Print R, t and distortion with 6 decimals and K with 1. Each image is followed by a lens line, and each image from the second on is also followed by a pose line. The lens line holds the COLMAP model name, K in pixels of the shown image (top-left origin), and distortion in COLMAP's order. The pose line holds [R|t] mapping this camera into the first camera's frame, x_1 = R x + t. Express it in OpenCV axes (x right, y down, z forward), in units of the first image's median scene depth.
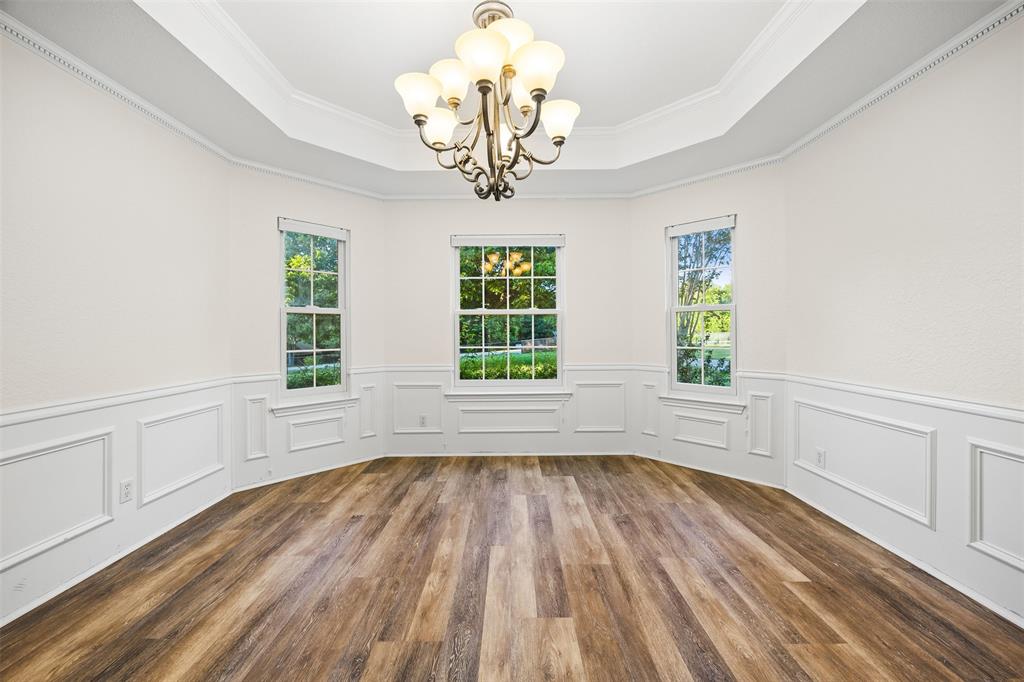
lens RADIAL K [[395.4, 0, 510.5], [0, 395.4, 336.1], [0, 0, 1]] dist [0.000539, 0.000060]
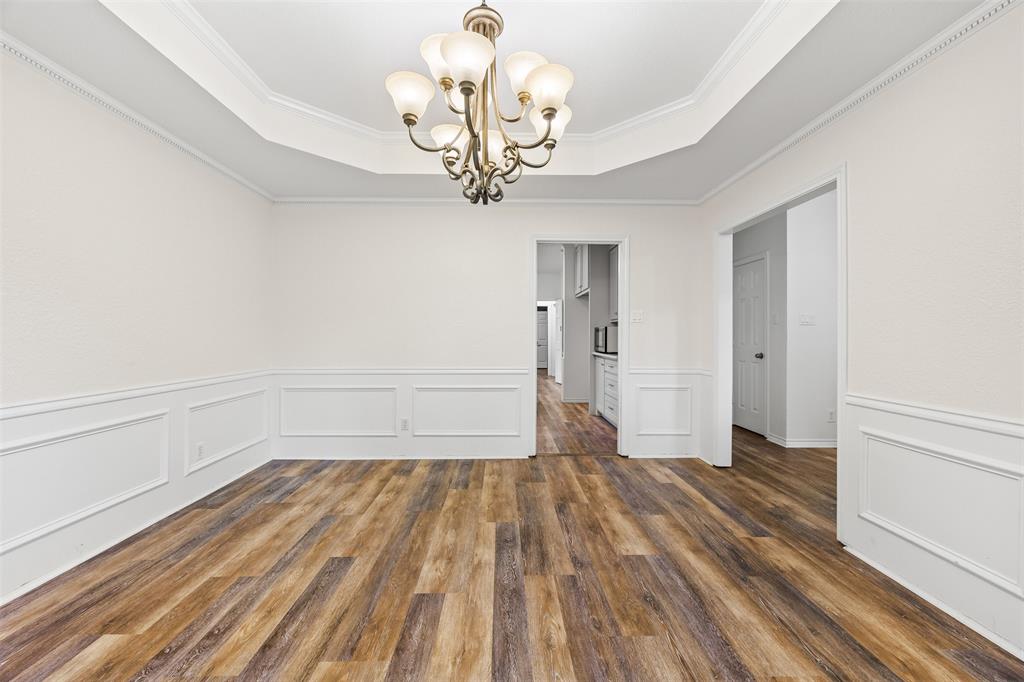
lens RADIAL K [[395.4, 0, 516.1], [0, 395.4, 335.0], [0, 0, 1]] dist [0.000539, 0.000060]
pose [[-0.999205, 0.001555, -0.039827, -0.078842], [0.001091, 0.999931, 0.011677, -0.023365], [0.039843, 0.011624, -0.999138, 1.910579]]
